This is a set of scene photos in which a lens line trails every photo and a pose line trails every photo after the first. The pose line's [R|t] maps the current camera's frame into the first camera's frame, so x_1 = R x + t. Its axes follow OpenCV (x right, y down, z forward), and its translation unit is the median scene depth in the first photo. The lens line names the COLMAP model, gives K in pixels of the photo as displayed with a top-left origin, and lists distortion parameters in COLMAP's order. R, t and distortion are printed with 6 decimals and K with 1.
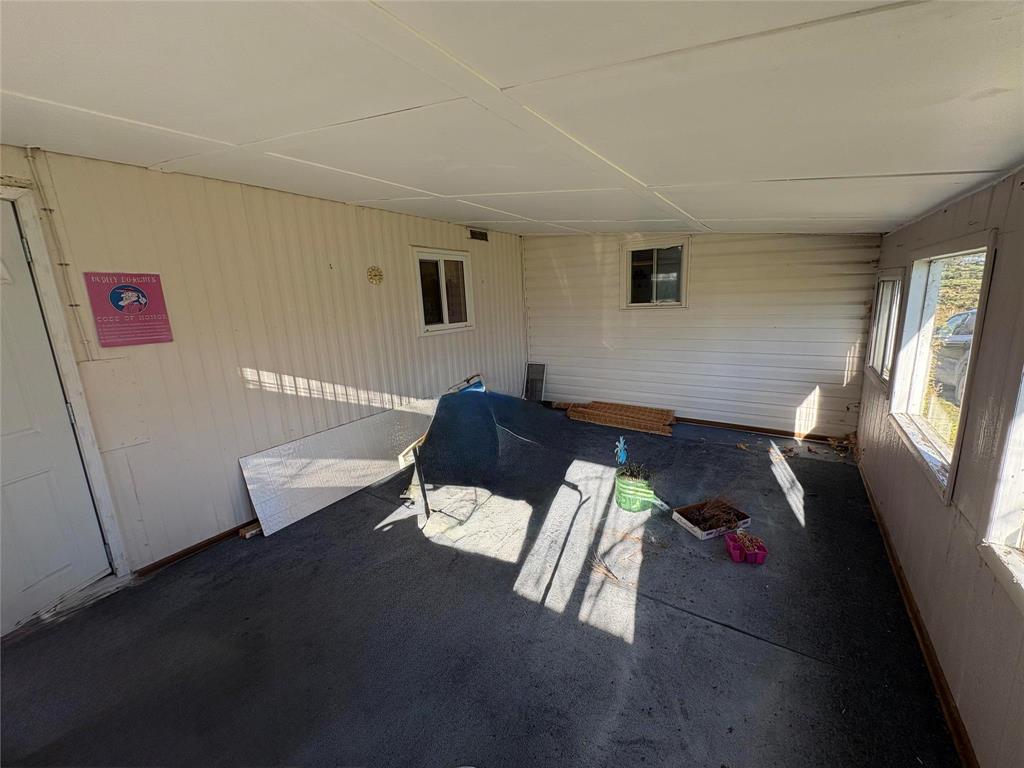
lens RADIAL K [[408.6, 0, 511.6], [0, 408.6, 383.4], [0, 0, 1]] dist [0.001040, -0.000011]
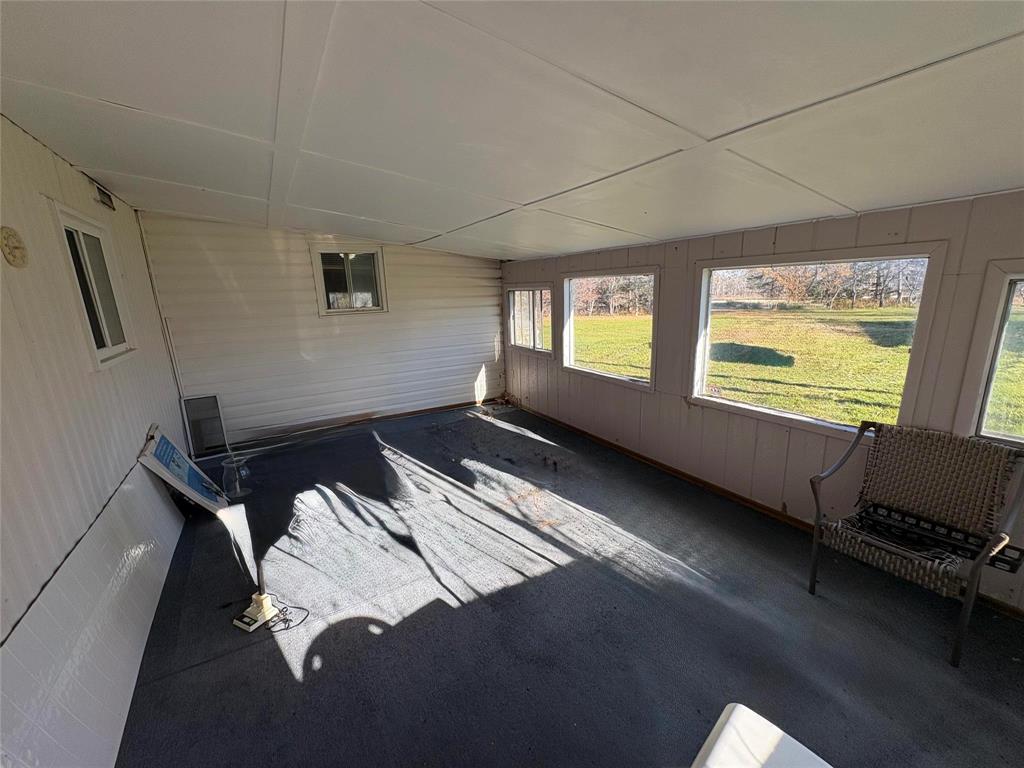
lens RADIAL K [[408.6, 0, 509.2], [0, 408.6, 383.6], [0, 0, 1]] dist [0.001040, -0.000011]
pose [[0.429190, -0.171802, 0.886724, -0.470769], [0.201954, 0.975141, 0.091184, -0.039441], [-0.880347, 0.139942, 0.453217, 0.291173]]
